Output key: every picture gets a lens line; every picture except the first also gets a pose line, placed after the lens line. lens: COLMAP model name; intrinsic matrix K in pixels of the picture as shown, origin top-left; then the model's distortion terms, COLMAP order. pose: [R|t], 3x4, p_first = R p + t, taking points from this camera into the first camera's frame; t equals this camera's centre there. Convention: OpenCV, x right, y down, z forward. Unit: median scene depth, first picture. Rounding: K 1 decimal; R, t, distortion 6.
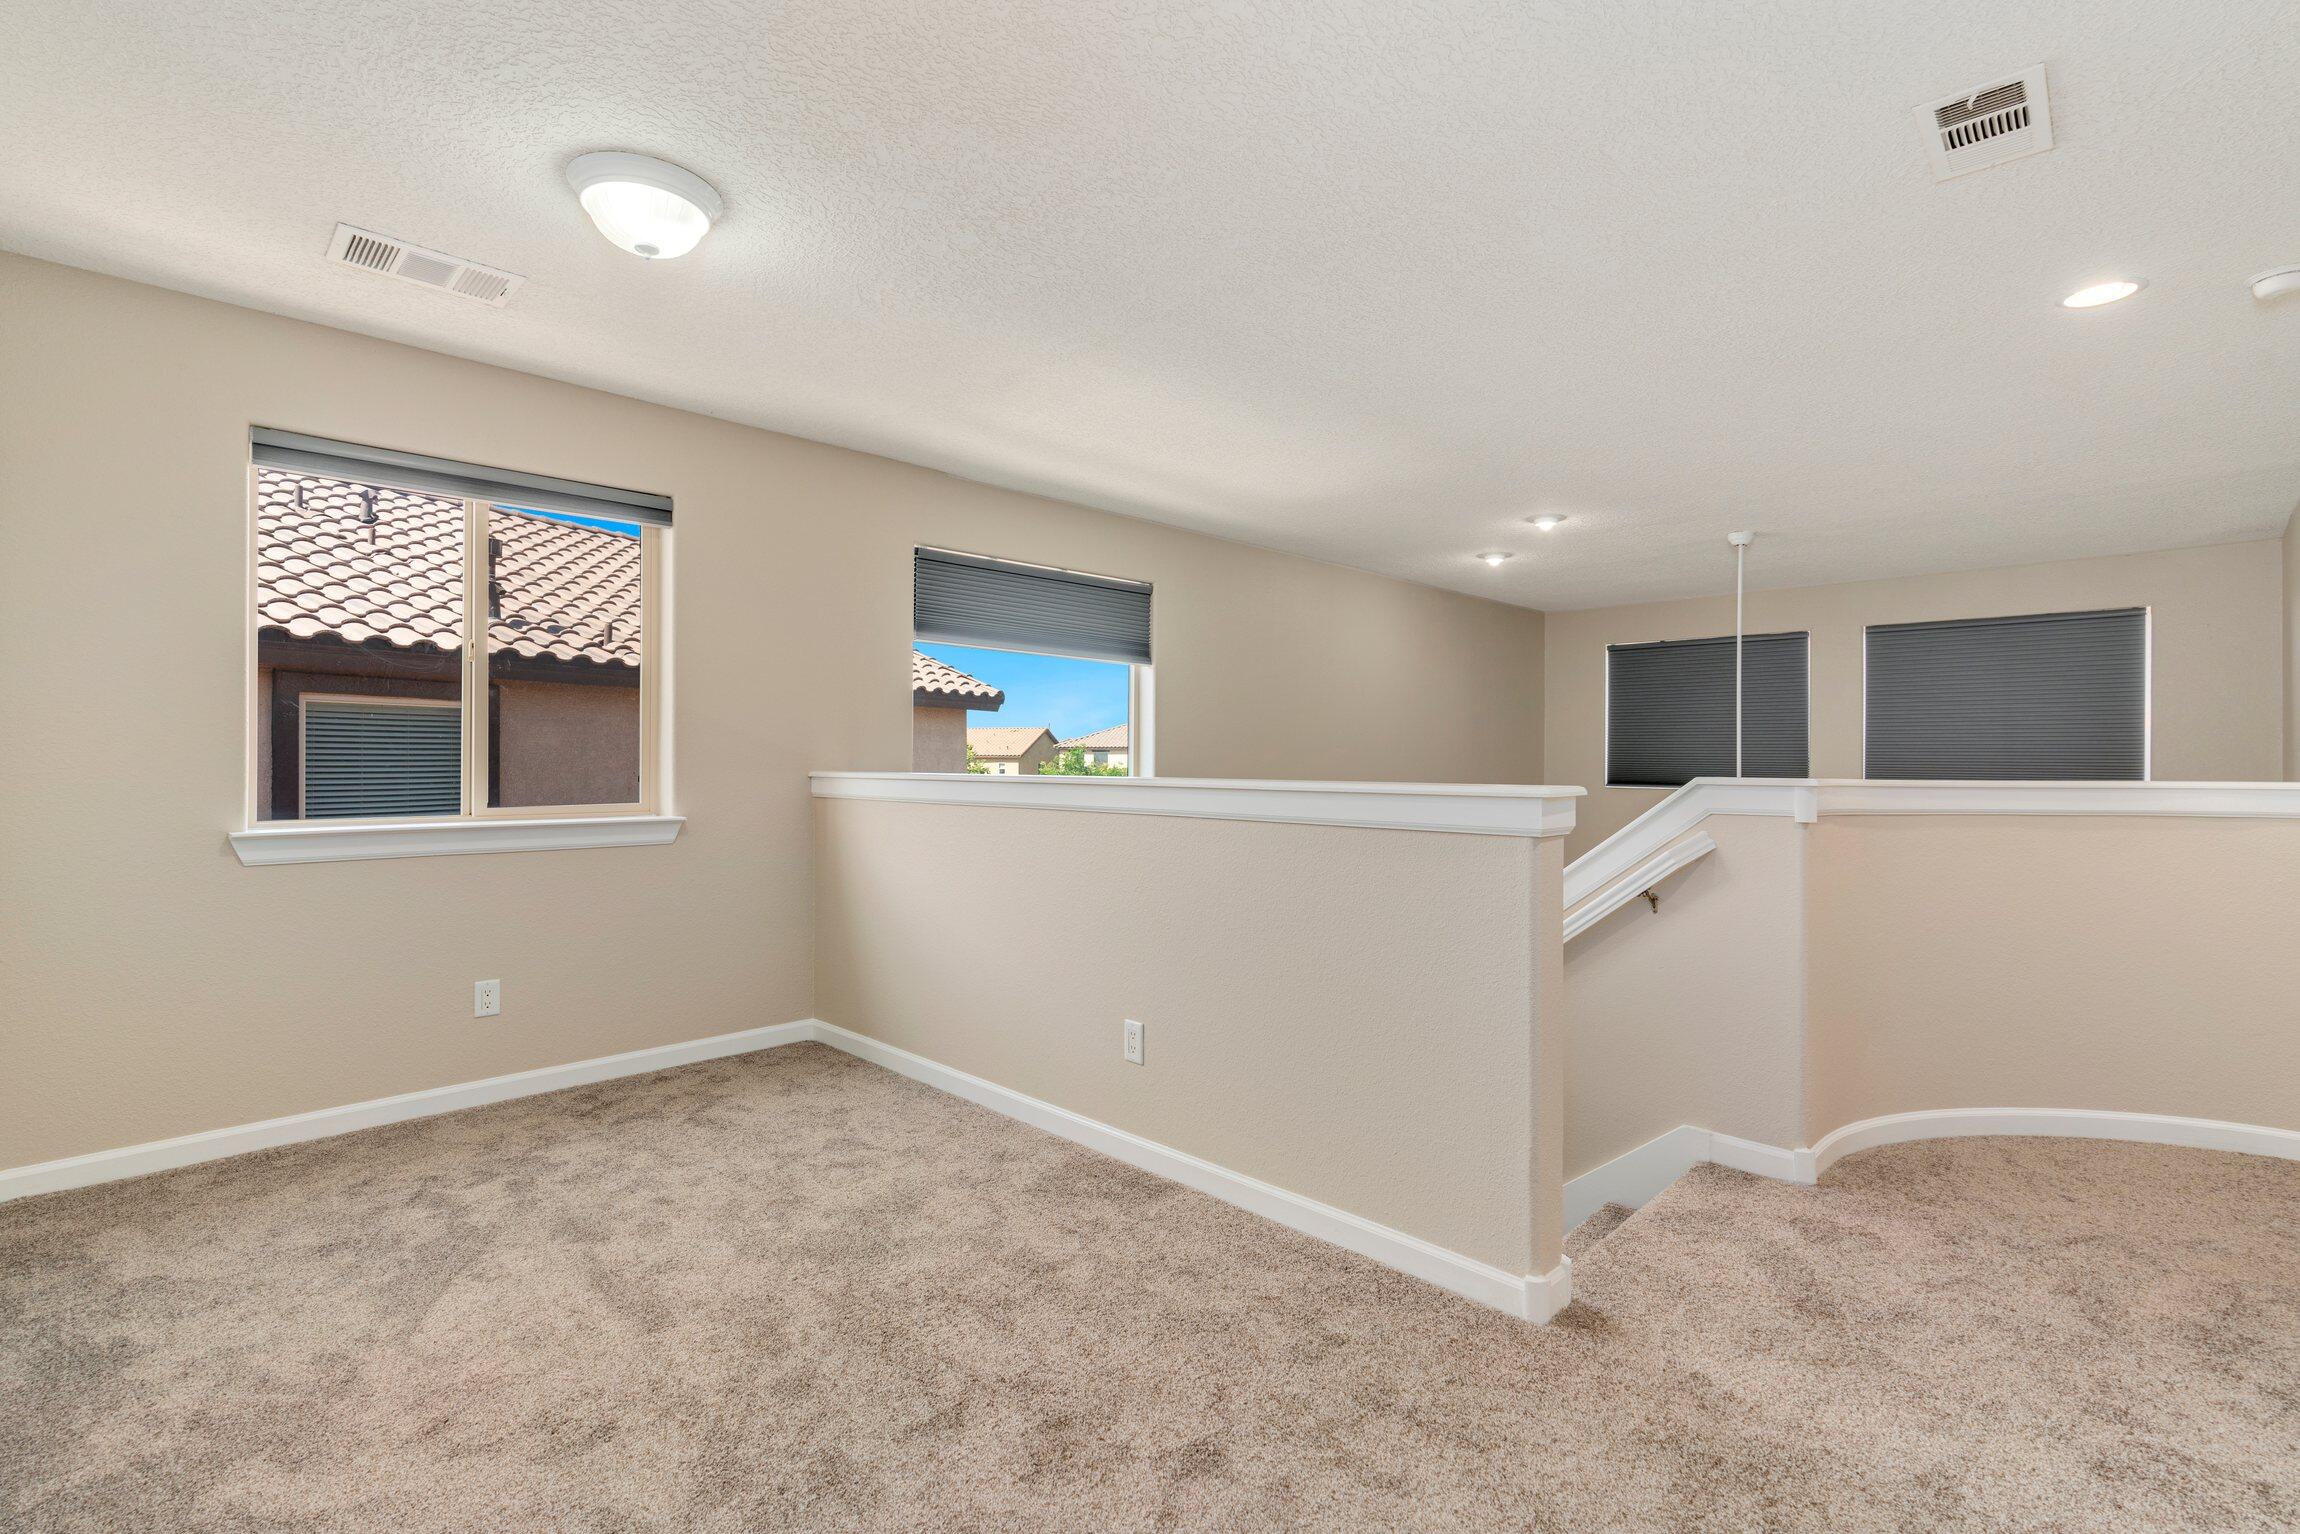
lens RADIAL K [[1025.1, 0, 1164.4], [0, 1025.1, 763.8], [0, 0, 1]] dist [-0.002009, 0.000338]
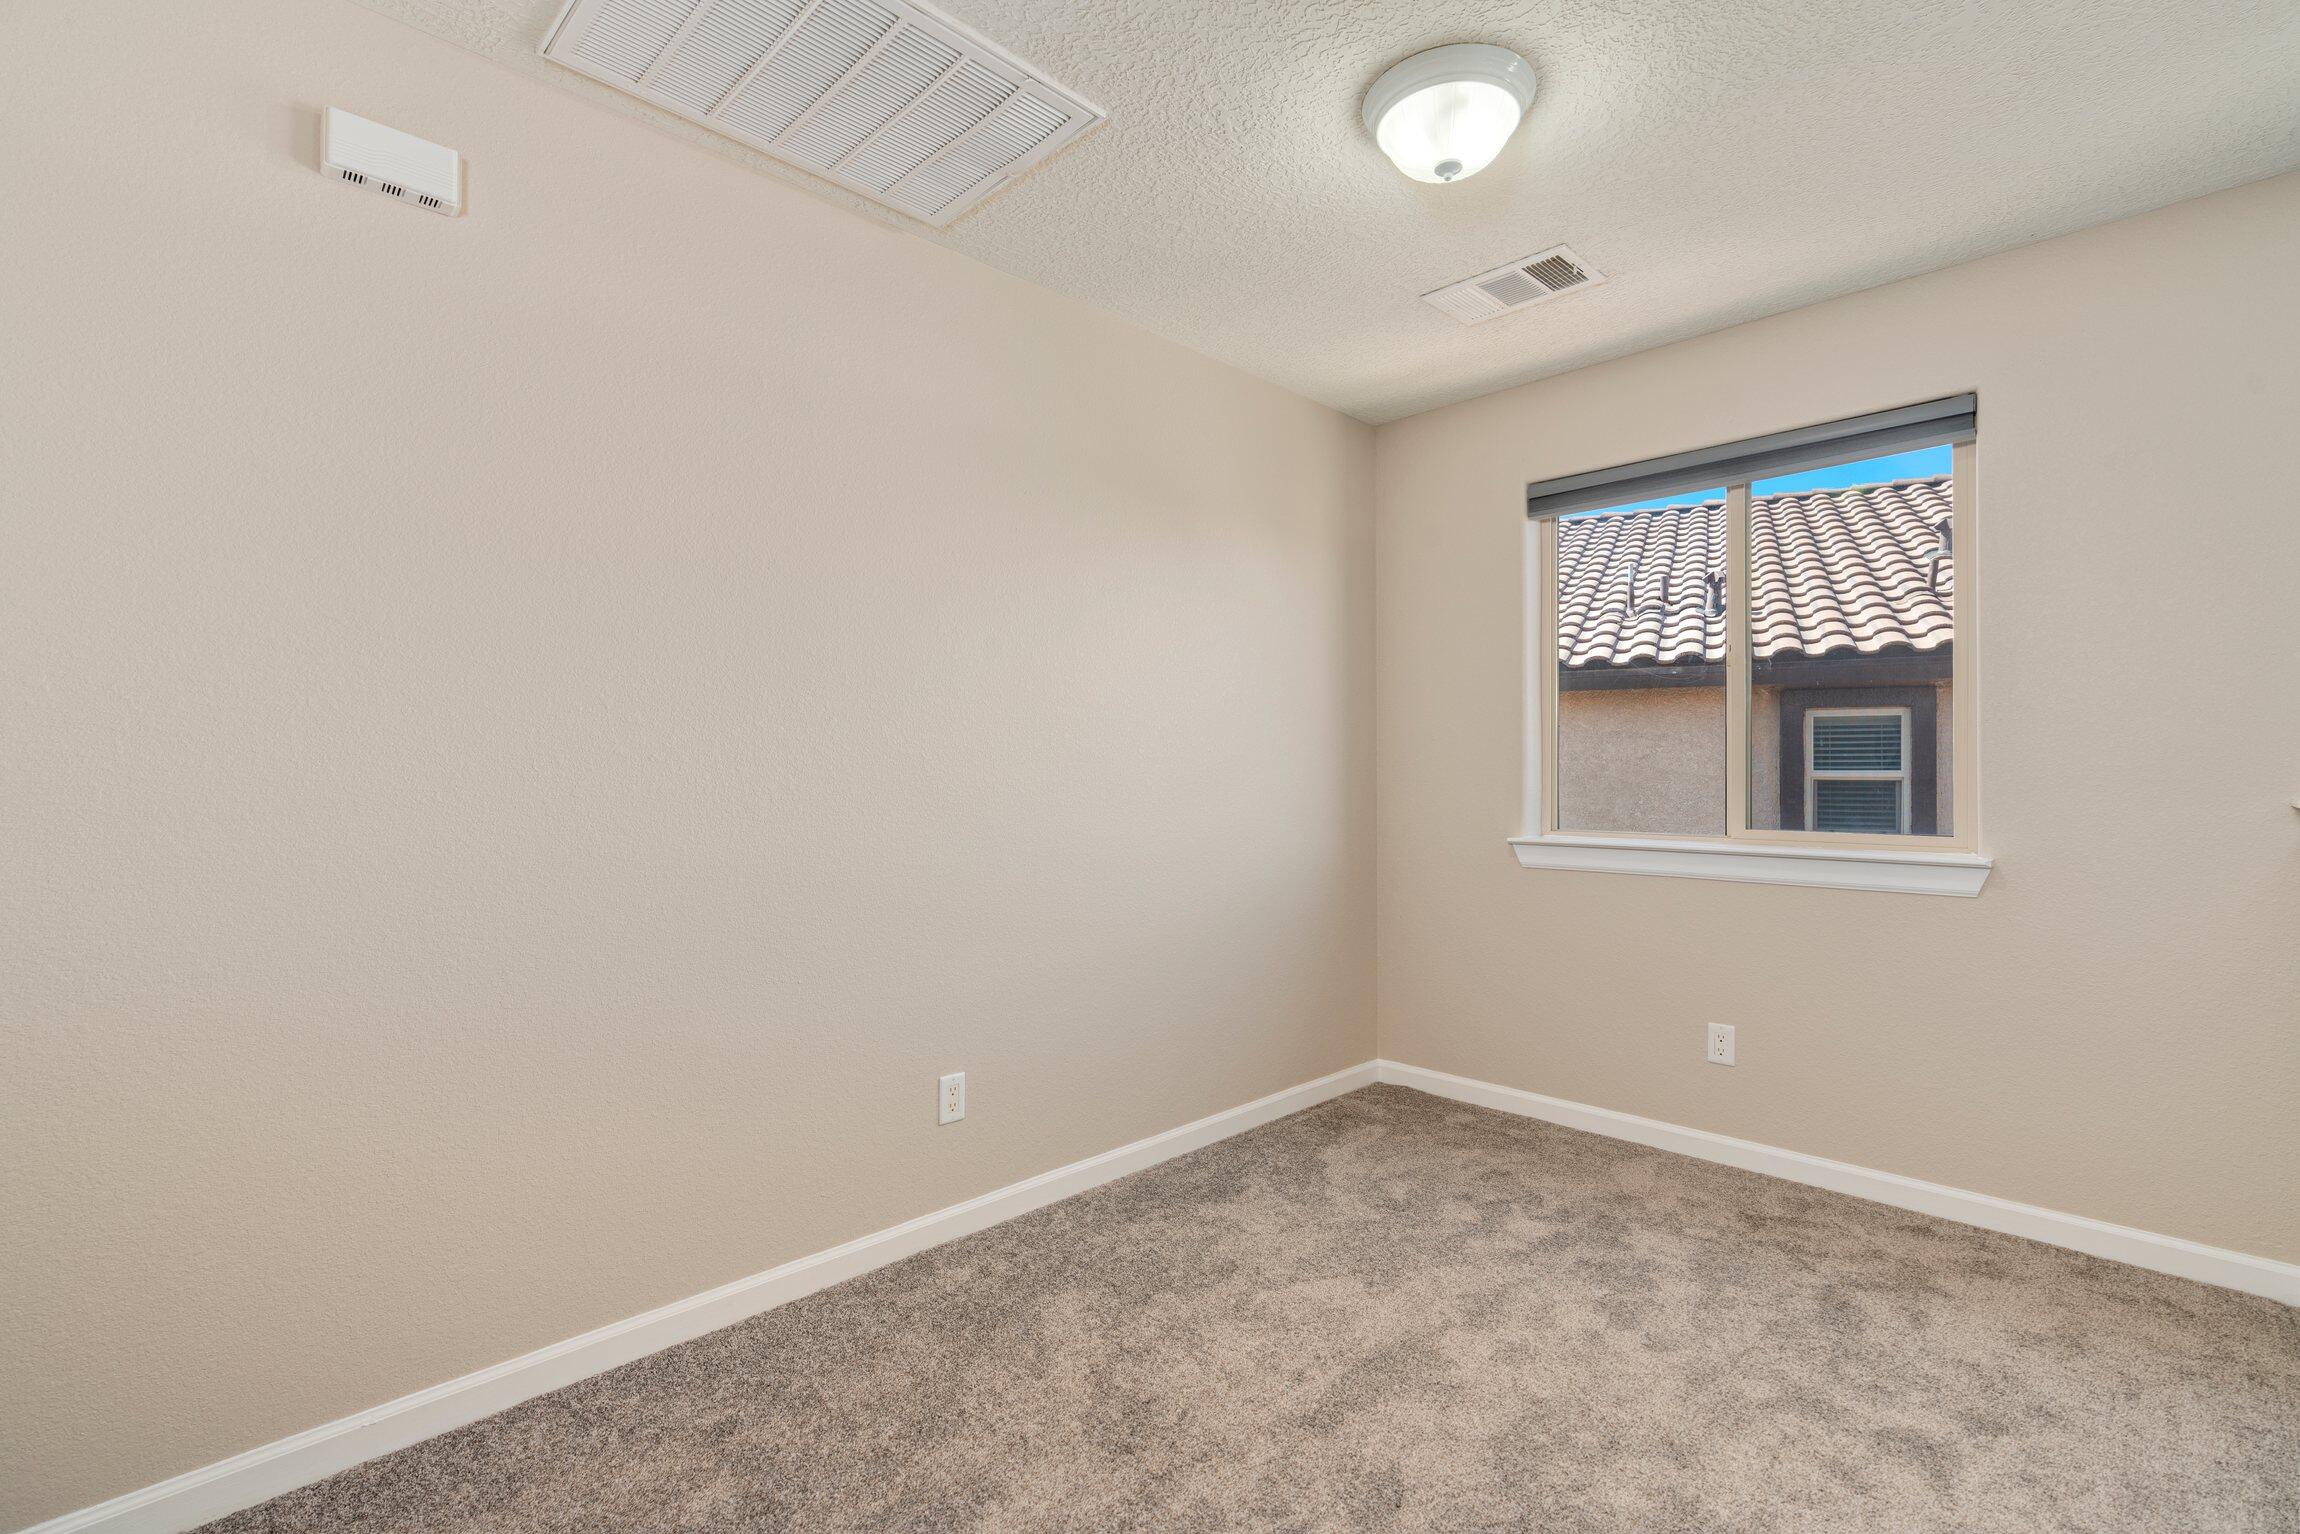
lens RADIAL K [[1025.1, 0, 1164.4], [0, 1025.1, 764.1], [0, 0, 1]] dist [-0.002009, 0.000338]
pose [[0.004727, -0.011359, -0.999924, 0.254646], [-0.006250, 0.999916, -0.011389, -0.000546], [0.999969, 0.006303, 0.004656, 0.573453]]
